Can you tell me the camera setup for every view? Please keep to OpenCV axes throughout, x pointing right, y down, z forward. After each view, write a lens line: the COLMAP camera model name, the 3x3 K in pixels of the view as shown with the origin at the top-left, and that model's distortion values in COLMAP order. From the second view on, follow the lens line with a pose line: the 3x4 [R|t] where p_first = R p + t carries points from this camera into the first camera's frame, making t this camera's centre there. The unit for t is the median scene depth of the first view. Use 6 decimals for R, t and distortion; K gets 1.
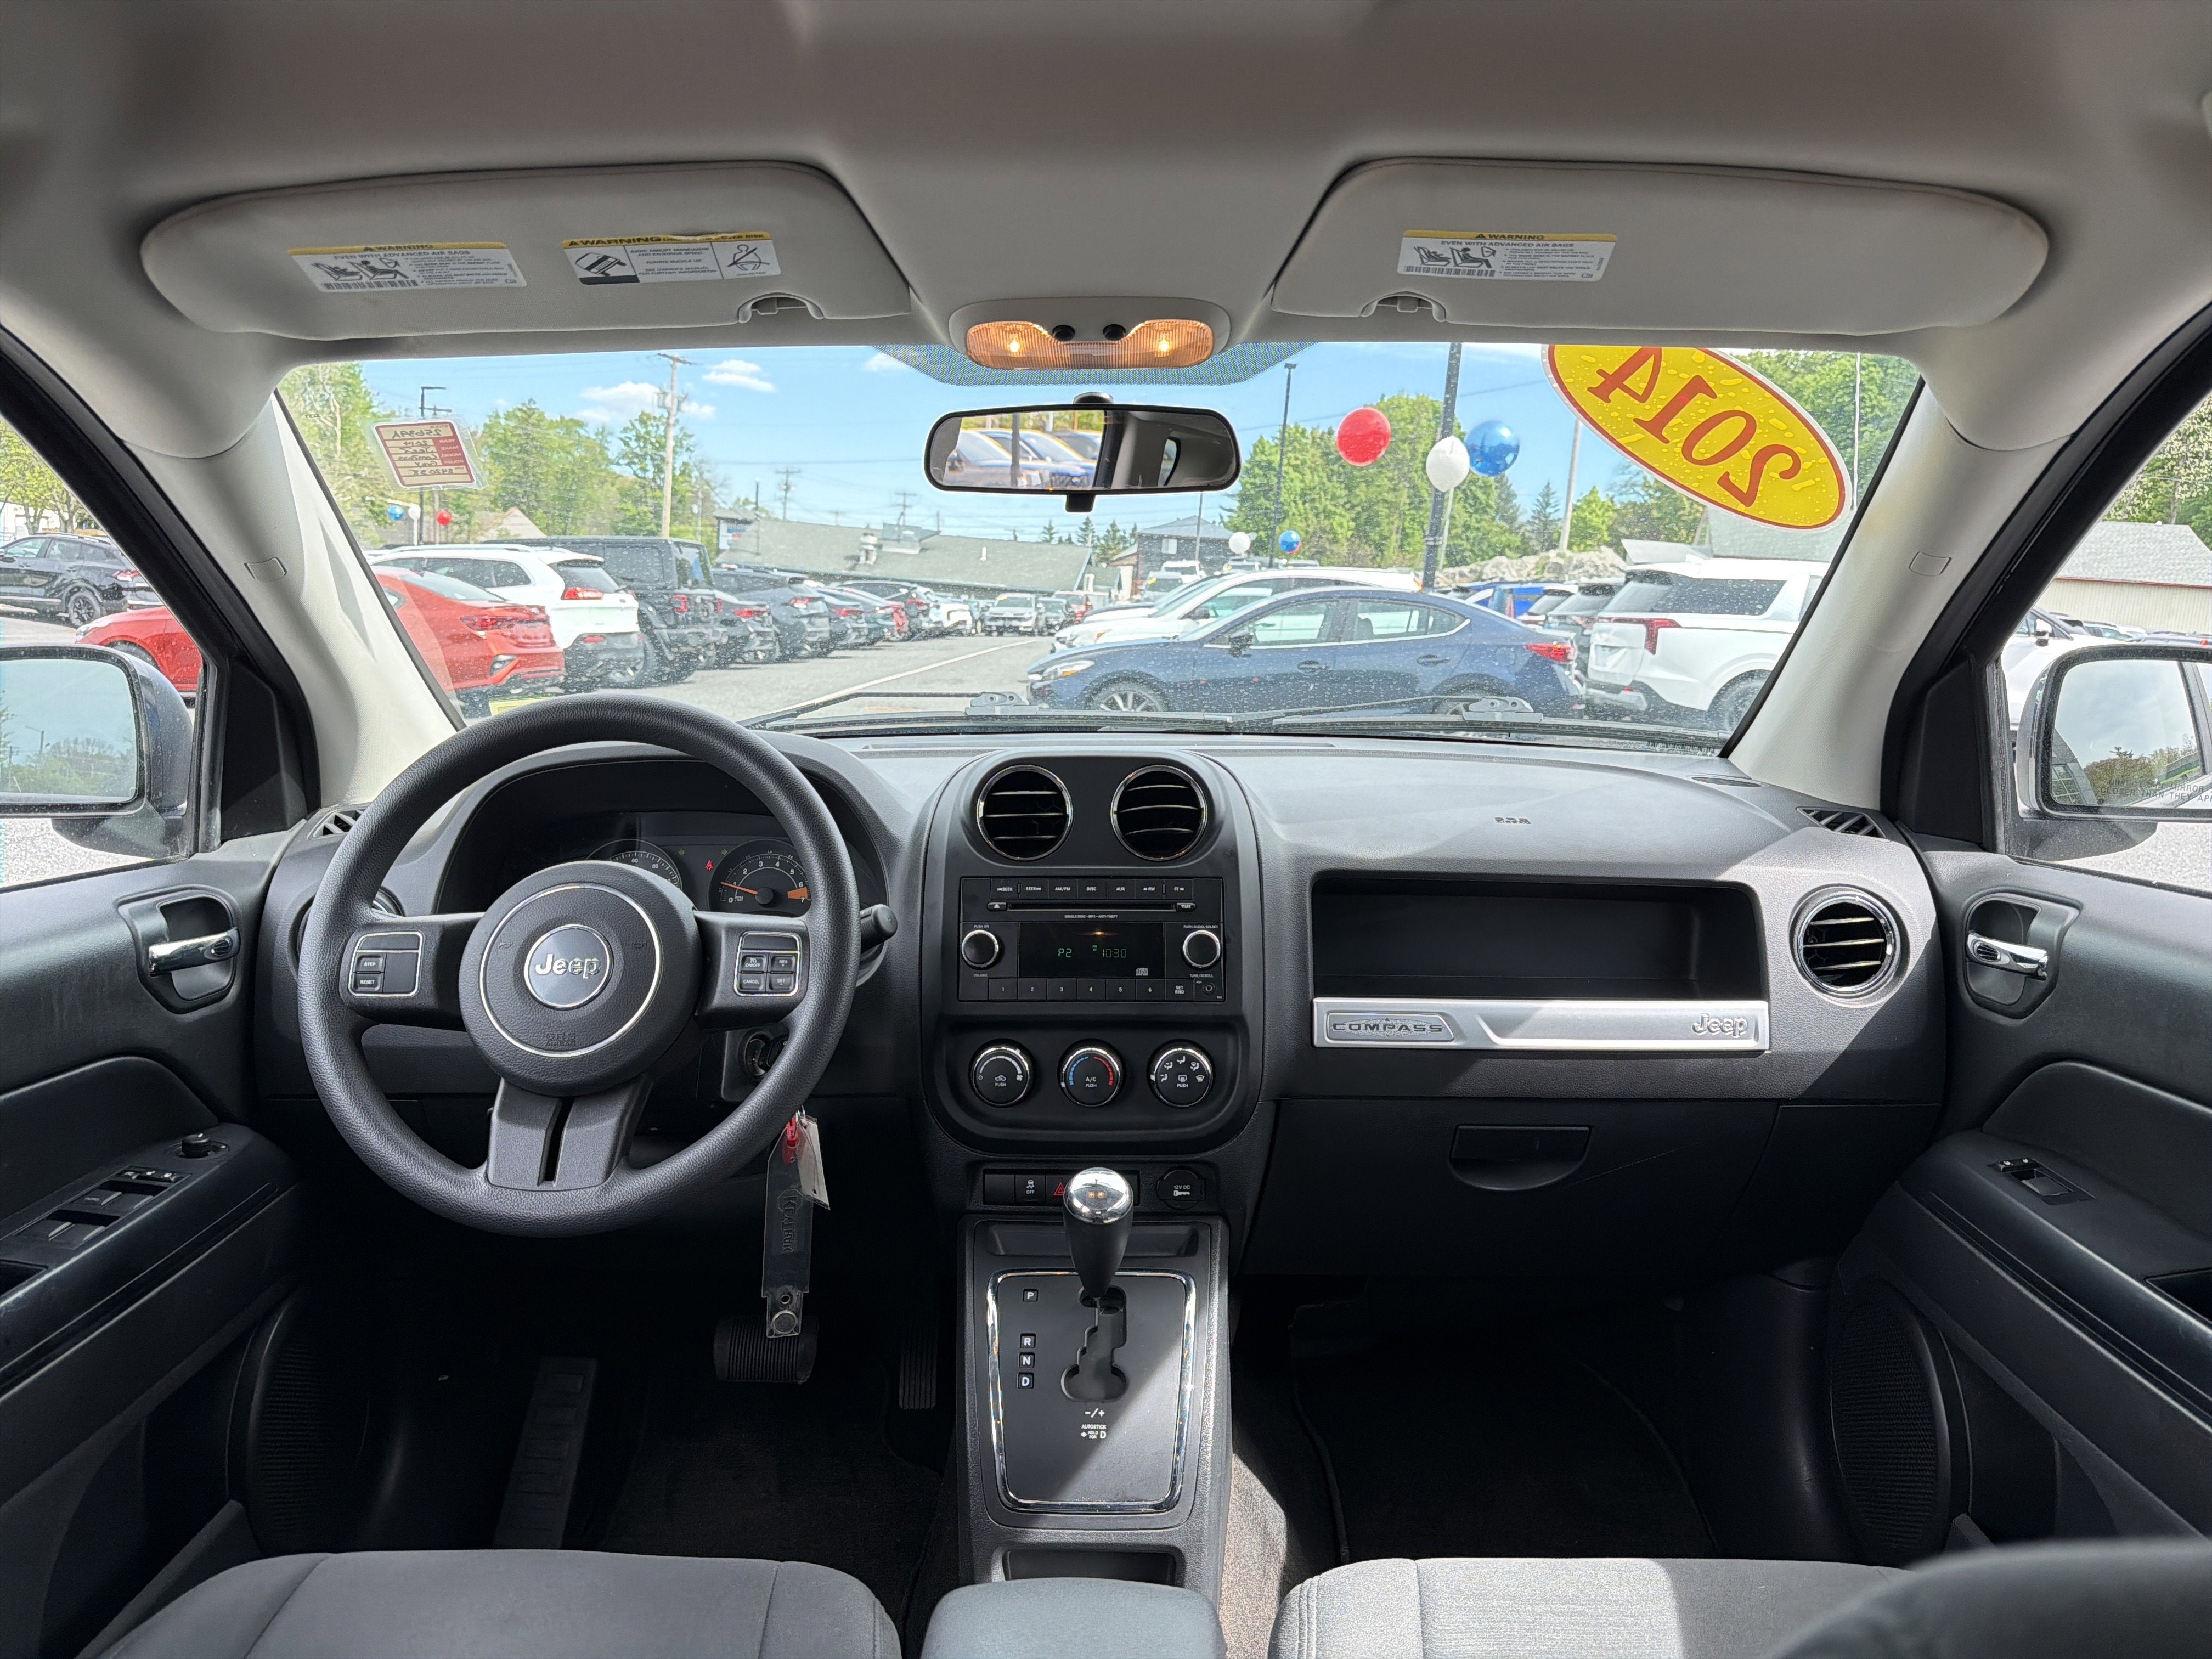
lens RADIAL K [[1521.2, 0, 1123.4], [0, 1521.2, 824.5], [0, 0, 1]] dist [0.067320, -0.081499]
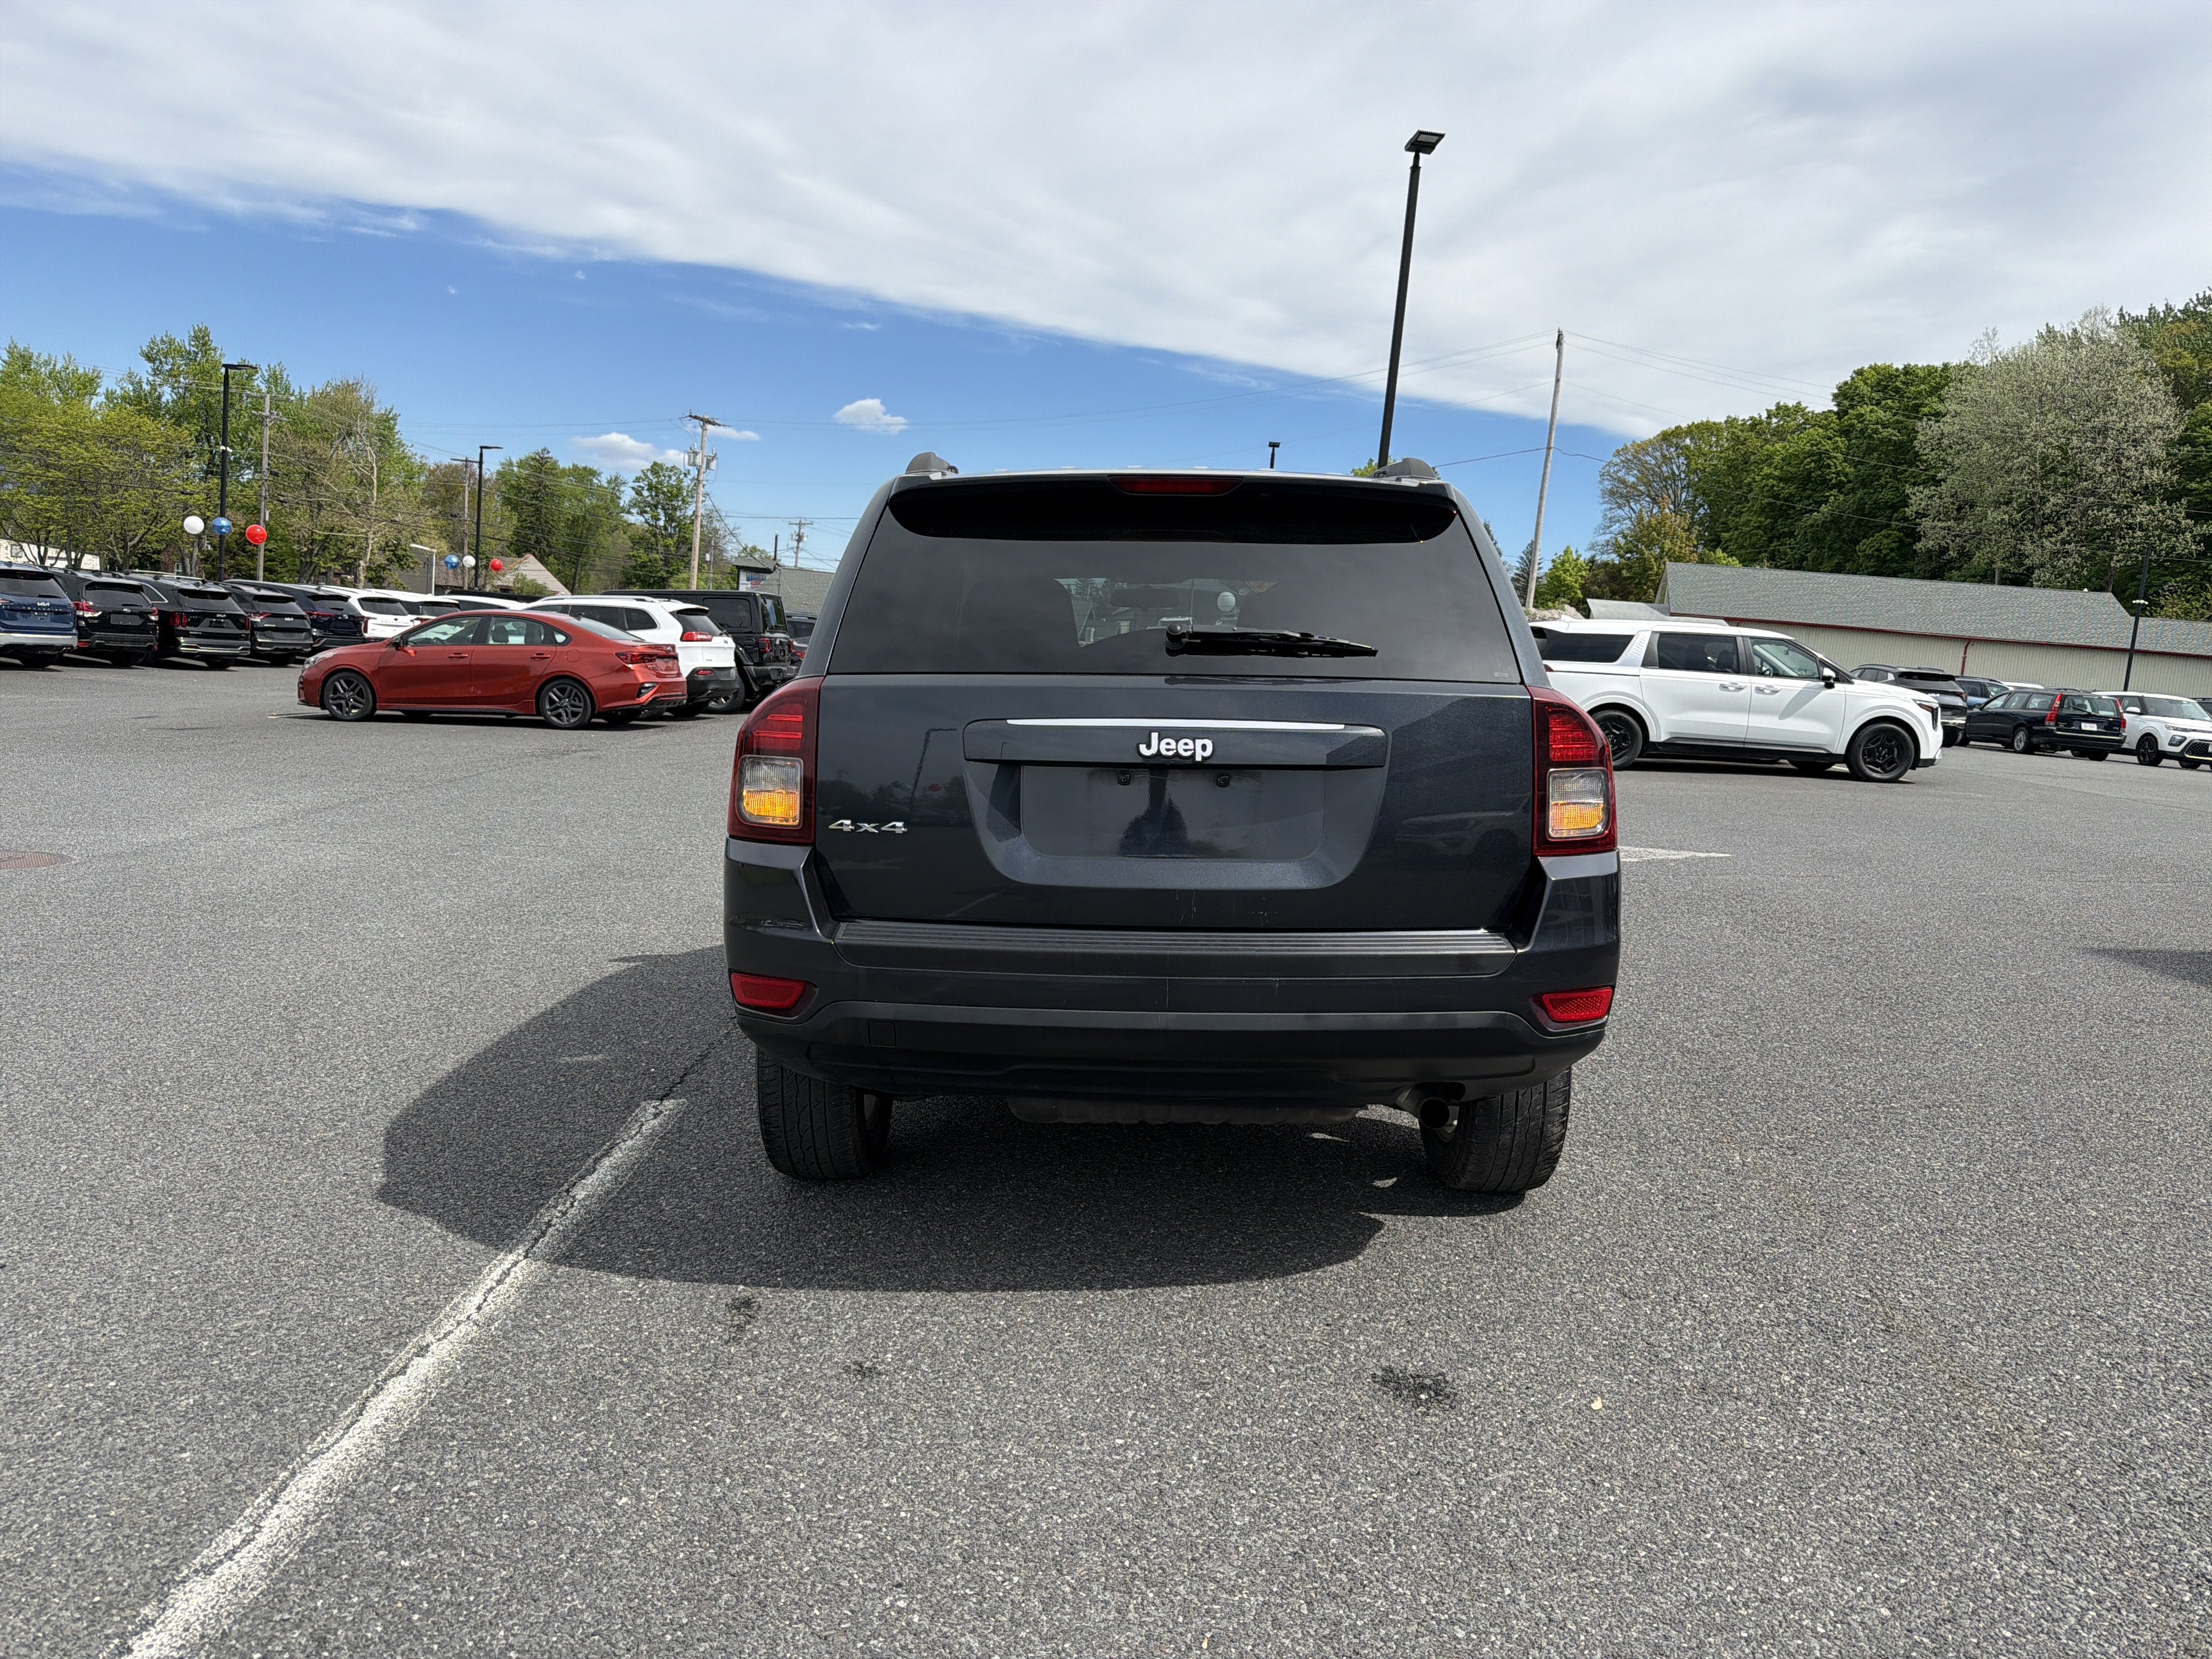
lens RADIAL K [[1569.4, 0, 1110.8], [0, 1569.4, 823.1], [0, 0, 1]] dist [0.006291, -0.030720]
pose [[0.999932, 0.011185, -0.003402, -0.145872], [-0.011299, 0.999304, -0.035538, 0.447687], [0.003003, 0.035574, 0.999363, -2.821813]]
